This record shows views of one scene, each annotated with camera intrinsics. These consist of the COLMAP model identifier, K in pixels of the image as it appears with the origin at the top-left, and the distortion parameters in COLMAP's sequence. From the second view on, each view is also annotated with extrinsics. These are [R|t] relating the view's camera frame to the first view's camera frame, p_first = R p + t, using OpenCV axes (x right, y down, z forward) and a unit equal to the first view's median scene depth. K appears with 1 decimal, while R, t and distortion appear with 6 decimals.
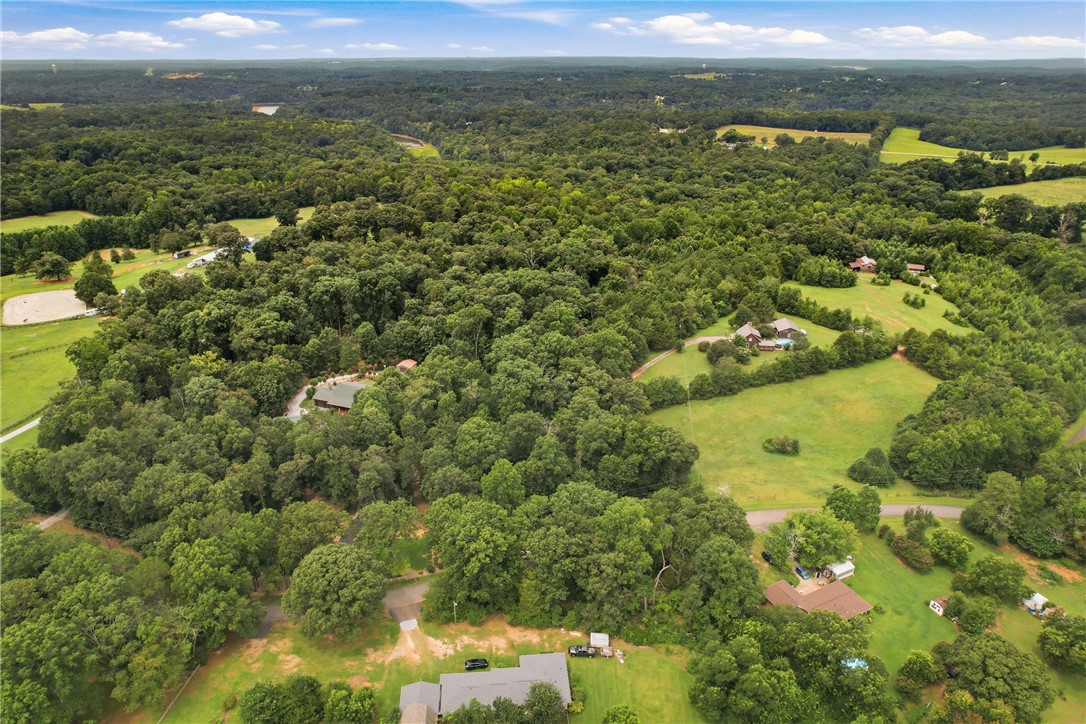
lens RADIAL K [[762.4, 0, 543.0], [0, 762.4, 362.0], [0, 0, 1]] dist [-0.099477, 0.111500]
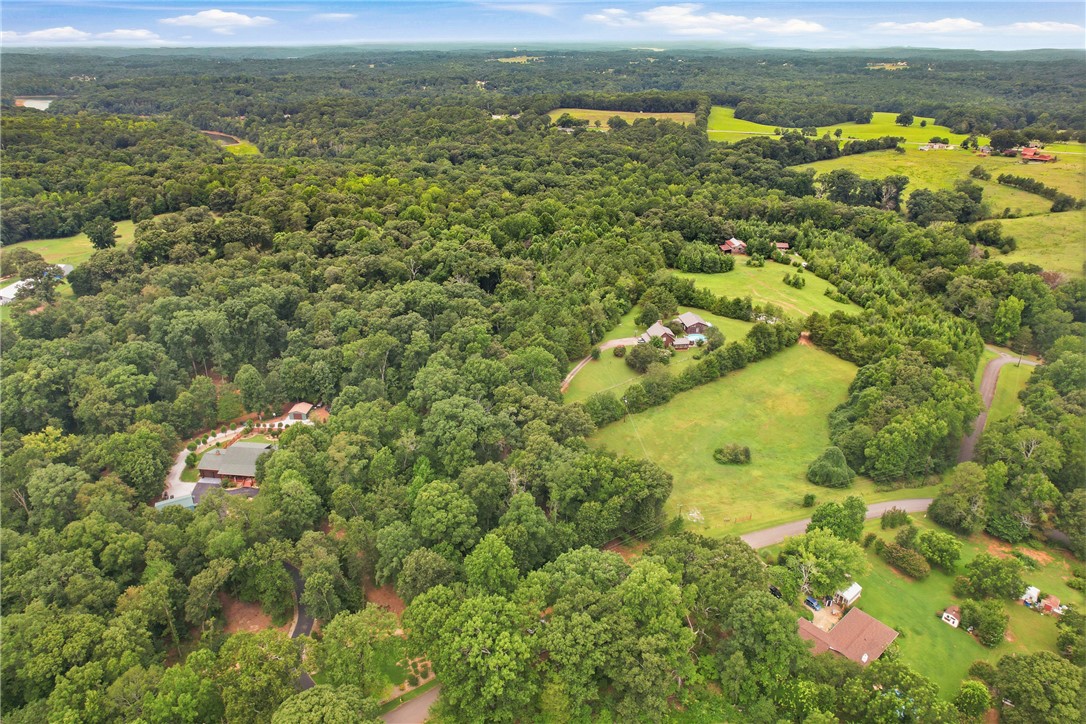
lens RADIAL K [[762.4, 0, 543.0], [0, 762.4, 362.0], [0, 0, 1]] dist [-0.099477, 0.111500]
pose [[0.969503, -0.097846, 0.224698, -0.084456], [0.093787, 0.995179, 0.028693, -0.039724], [-0.226422, -0.006744, 0.974006, 0.098570]]
